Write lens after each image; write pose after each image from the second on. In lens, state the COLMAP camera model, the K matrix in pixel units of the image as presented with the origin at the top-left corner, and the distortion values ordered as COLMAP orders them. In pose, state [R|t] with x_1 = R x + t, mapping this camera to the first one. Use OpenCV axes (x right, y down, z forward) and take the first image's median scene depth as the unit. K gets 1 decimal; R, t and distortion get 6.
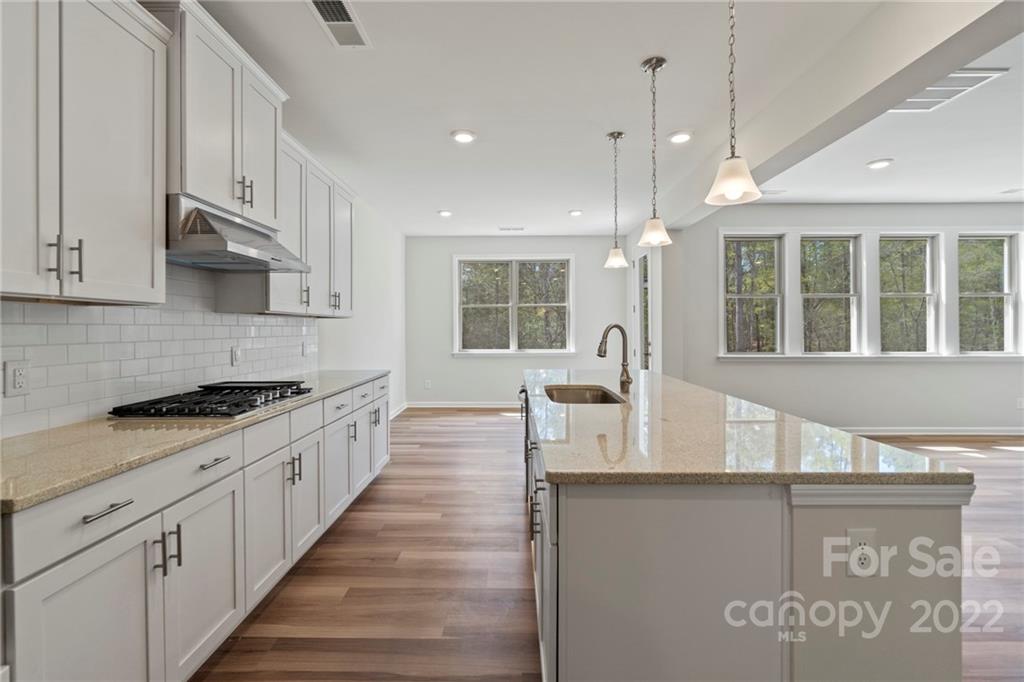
lens RADIAL K [[444.9, 0, 512.6], [0, 444.9, 331.6], [0, 0, 1]] dist [0.001045, 0.000115]
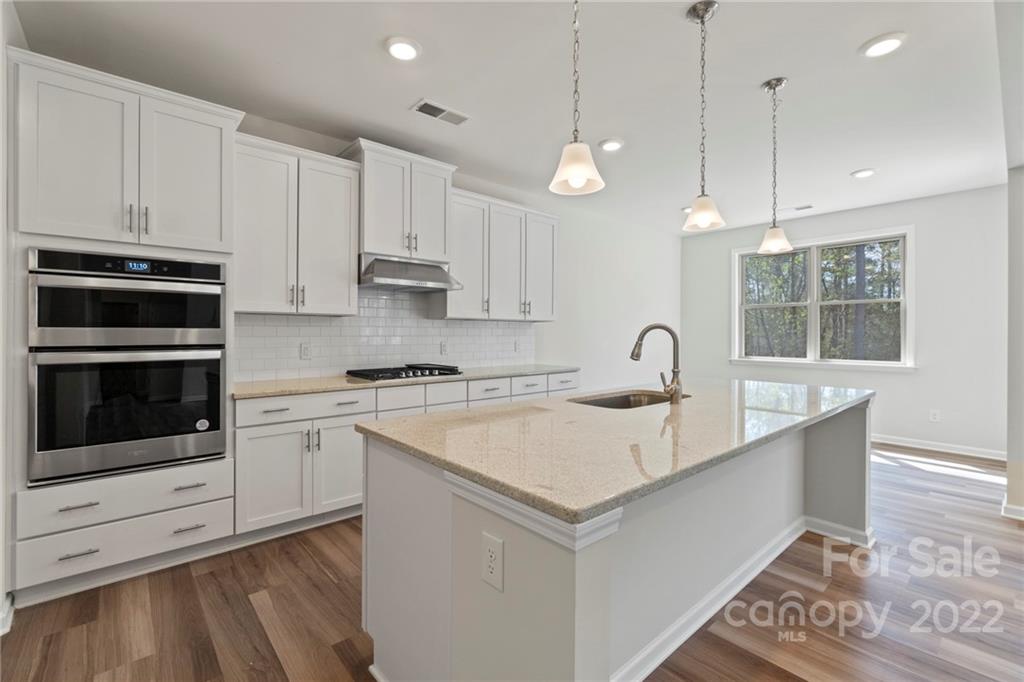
lens RADIAL K [[447.9, 0, 510.6], [0, 447.9, 335.2], [0, 0, 1]] dist [0.015281, 0.000073]
pose [[0.666366, 0.011539, -0.745535, 0.601008], [-0.011928, 0.999917, 0.004814, 0.002647], [0.745529, 0.005685, 0.666449, 0.150173]]
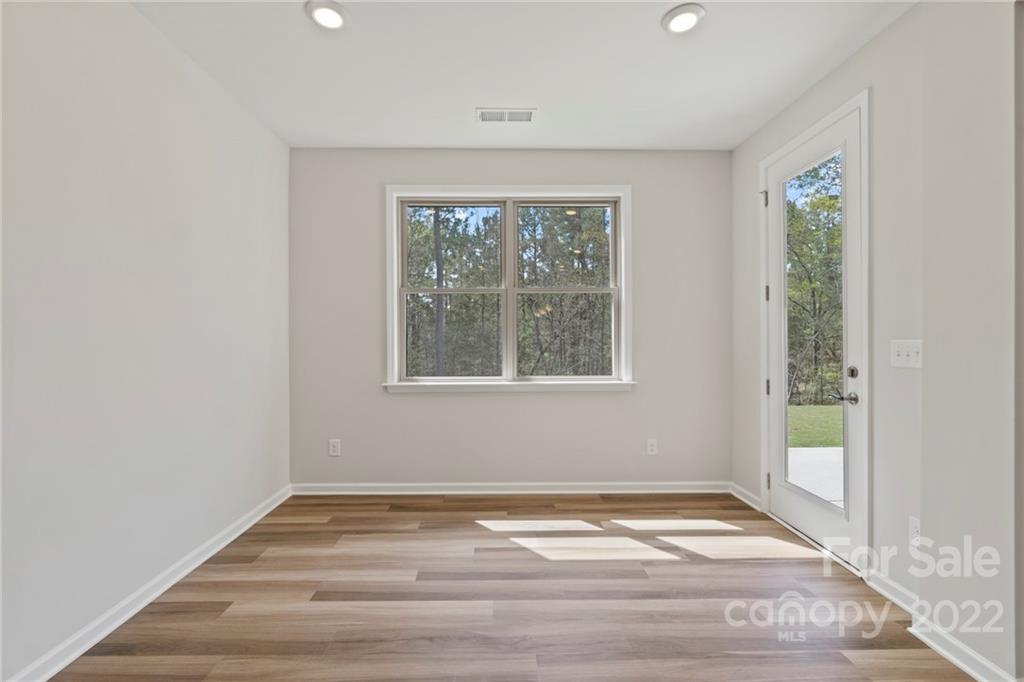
lens RADIAL K [[447.9, 0, 510.6], [0, 447.9, 335.2], [0, 0, 1]] dist [0.015281, 0.000073]
pose [[0.999753, 0.003350, 0.021953, -0.017226], [-0.003086, 0.999923, -0.012052, -0.001880], [-0.021992, 0.011982, 0.999686, 1.217468]]
